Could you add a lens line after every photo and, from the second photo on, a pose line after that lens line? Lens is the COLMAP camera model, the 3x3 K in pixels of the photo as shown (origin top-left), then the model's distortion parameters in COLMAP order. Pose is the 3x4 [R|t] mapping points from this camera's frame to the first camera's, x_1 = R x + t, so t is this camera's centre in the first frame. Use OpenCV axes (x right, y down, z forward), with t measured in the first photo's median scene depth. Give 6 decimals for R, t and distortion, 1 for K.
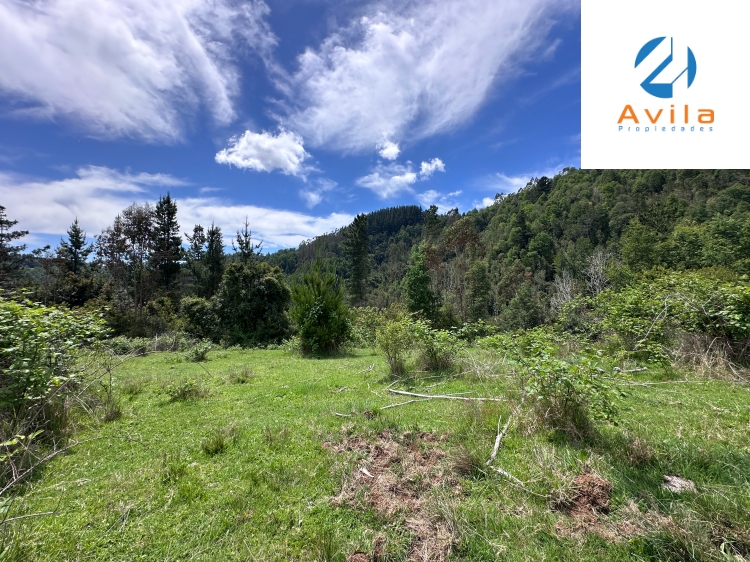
lens RADIAL K [[298.8, 0, 373.7], [0, 298.8, 281.0], [0, 0, 1]] dist [-0.004333, 0.001010]
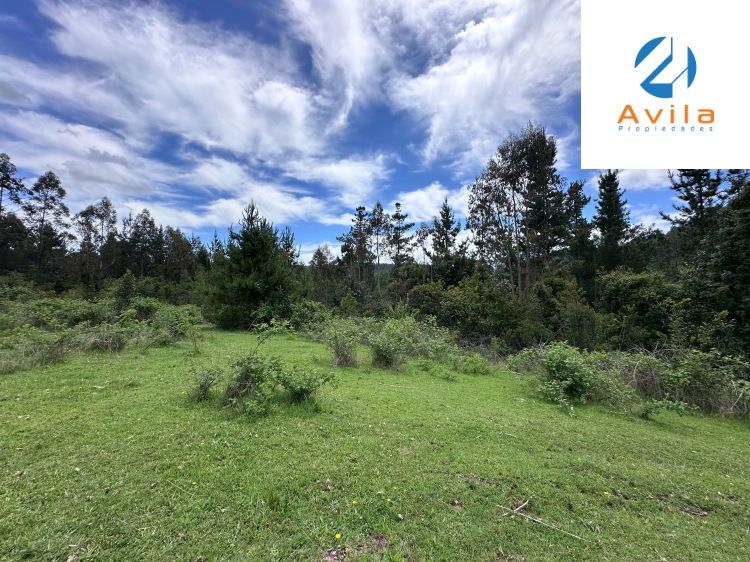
lens RADIAL K [[298.8, 0, 372.8], [0, 298.8, 279.2], [0, 0, 1]] dist [-0.004333, 0.001010]
pose [[0.529984, -0.009972, -0.847949, -0.089689], [0.006408, 0.999949, -0.007754, 0.015281], [0.847984, -0.001324, 0.530021, 0.083447]]
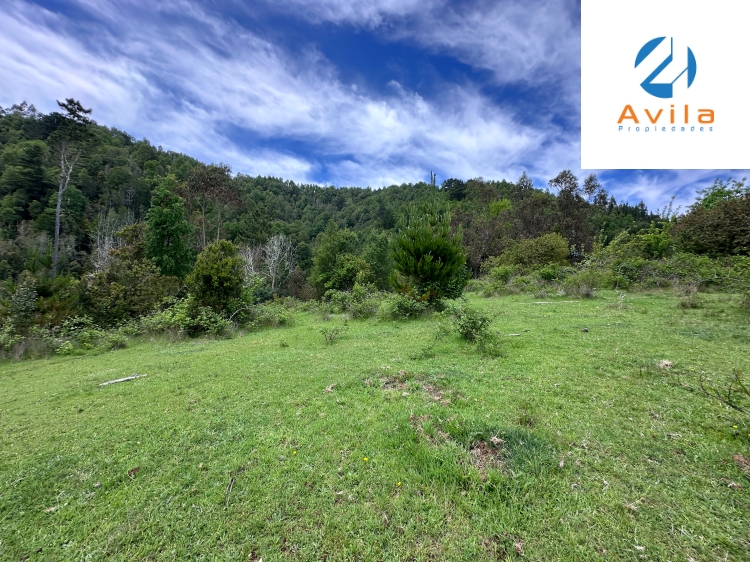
lens RADIAL K [[298.8, 0, 374.1], [0, 298.8, 280.3], [0, 0, 1]] dist [-0.004333, 0.001010]
pose [[0.148413, 0.032077, 0.988405, -0.082938], [-0.098624, 0.994971, -0.017481, 0.015489], [-0.983995, -0.094886, 0.150830, 0.087775]]
